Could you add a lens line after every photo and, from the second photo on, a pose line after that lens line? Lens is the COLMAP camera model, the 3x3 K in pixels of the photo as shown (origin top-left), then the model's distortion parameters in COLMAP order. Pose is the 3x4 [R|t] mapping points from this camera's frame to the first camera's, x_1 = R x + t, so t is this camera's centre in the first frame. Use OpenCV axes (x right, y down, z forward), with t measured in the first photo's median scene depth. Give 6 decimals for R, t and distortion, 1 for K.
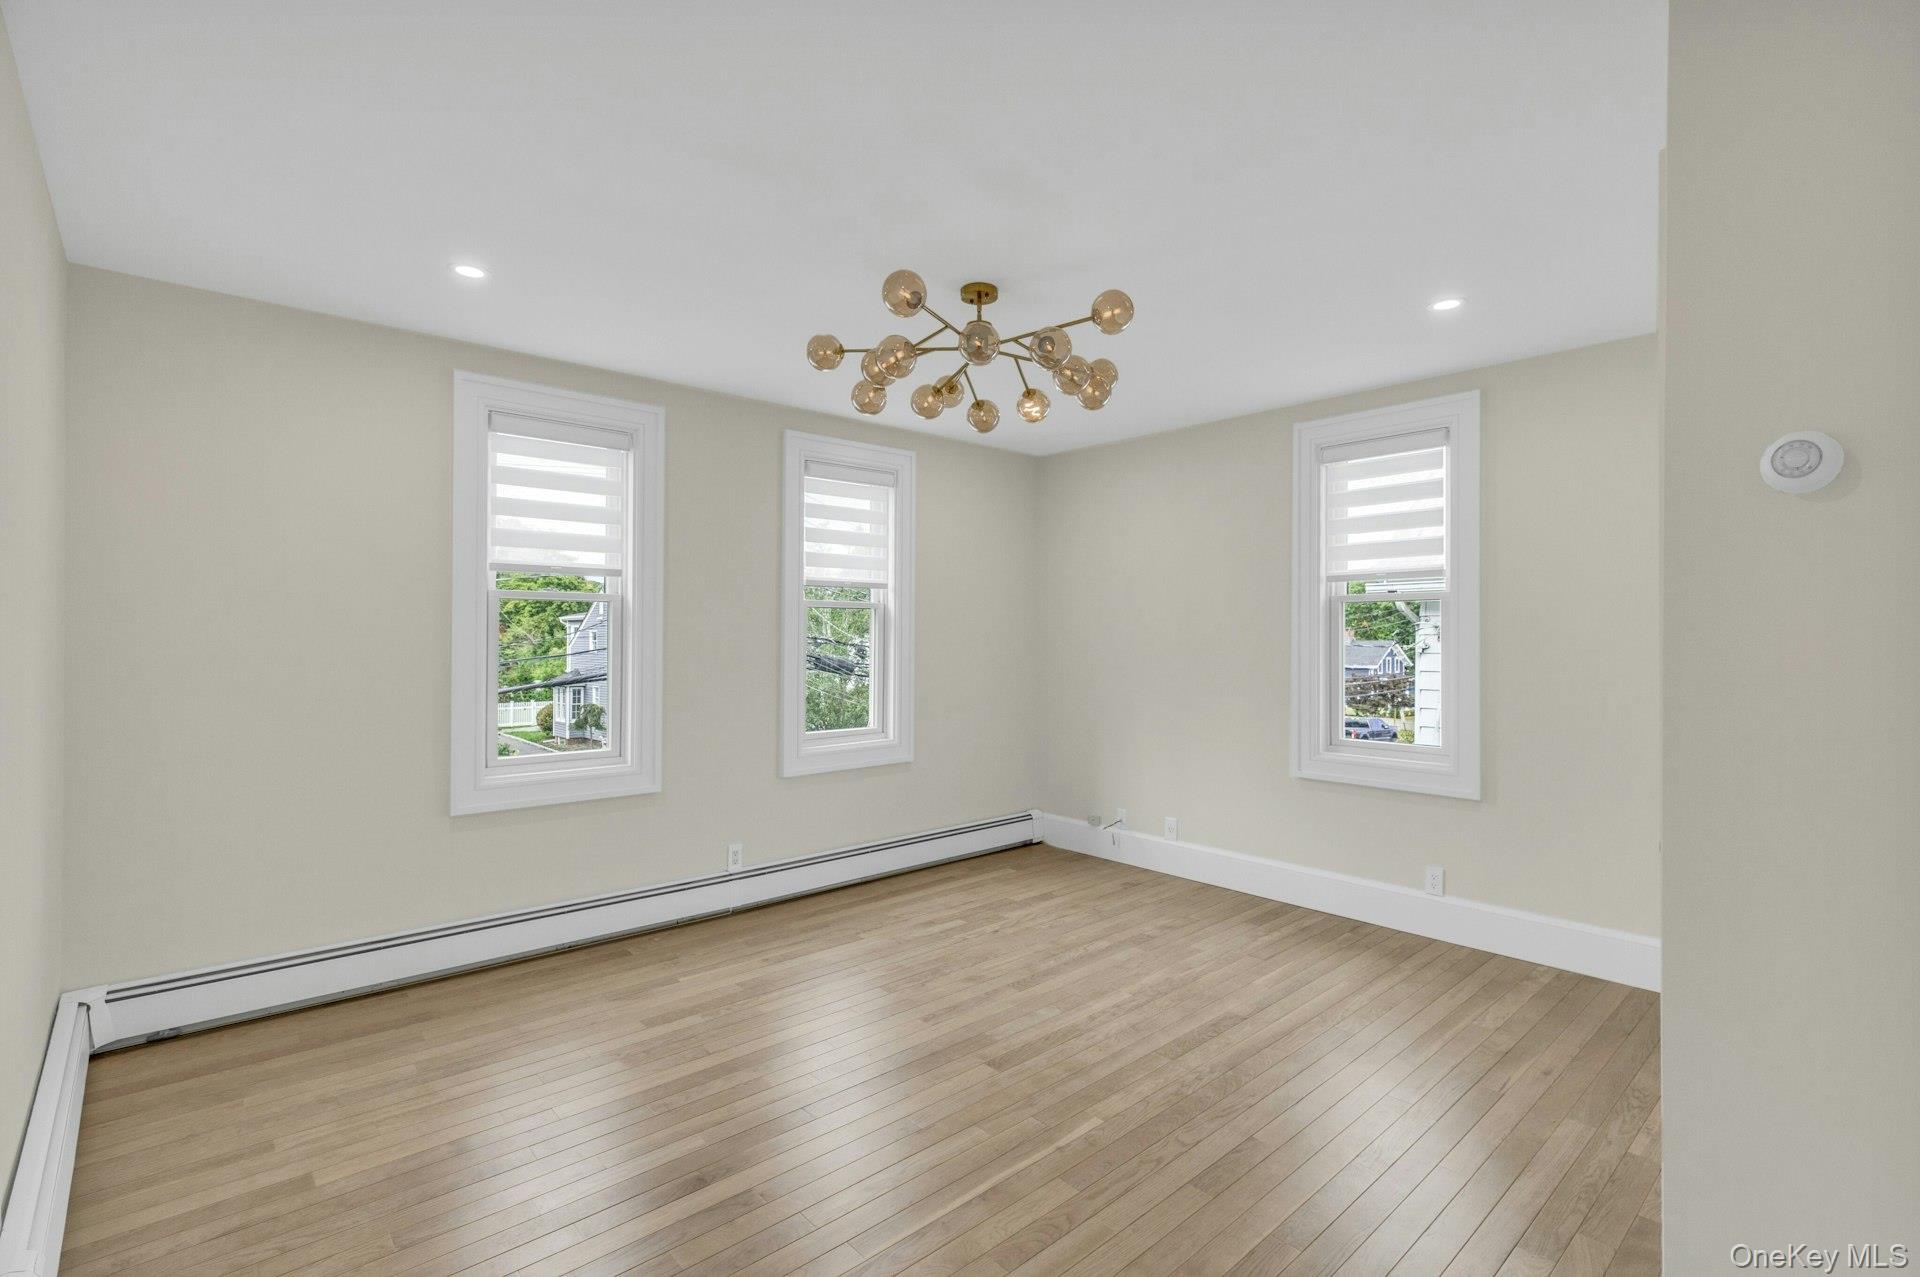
lens RADIAL K [[888.1, 0, 1008.1], [0, 888.1, 631.4], [0, 0, 1]] dist [-0.026823, 0.007241]
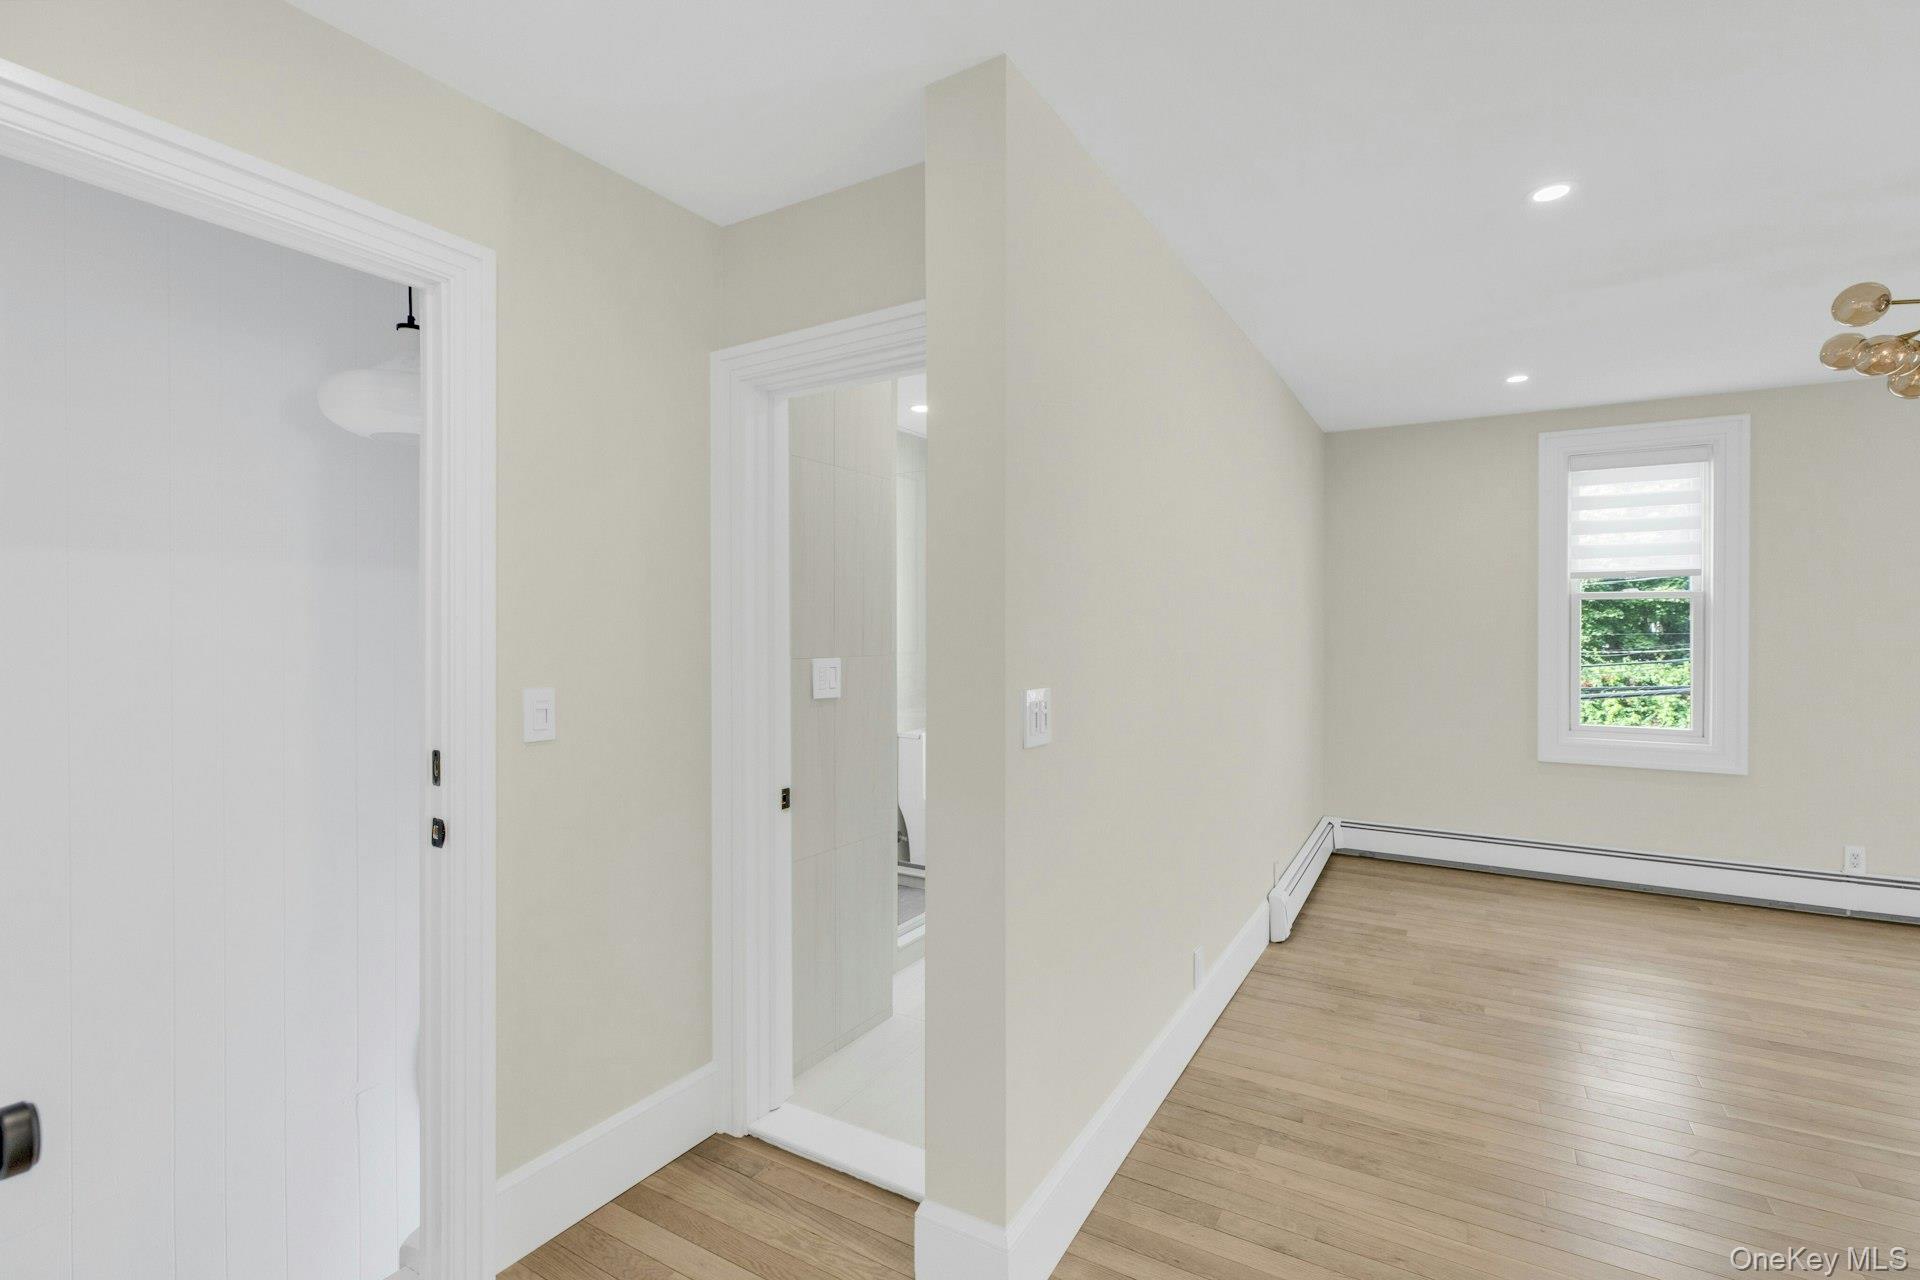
lens RADIAL K [[862.3, 0, 960.0], [0, 862.3, 640.0], [0, 0, 1]] dist [-0.000446, -0.000125]
pose [[0.253791, -0.009746, -0.967210, 0.407645], [-0.002691, 0.999938, -0.010782, 0.037249], [0.967255, 0.005339, 0.253749, -0.195005]]
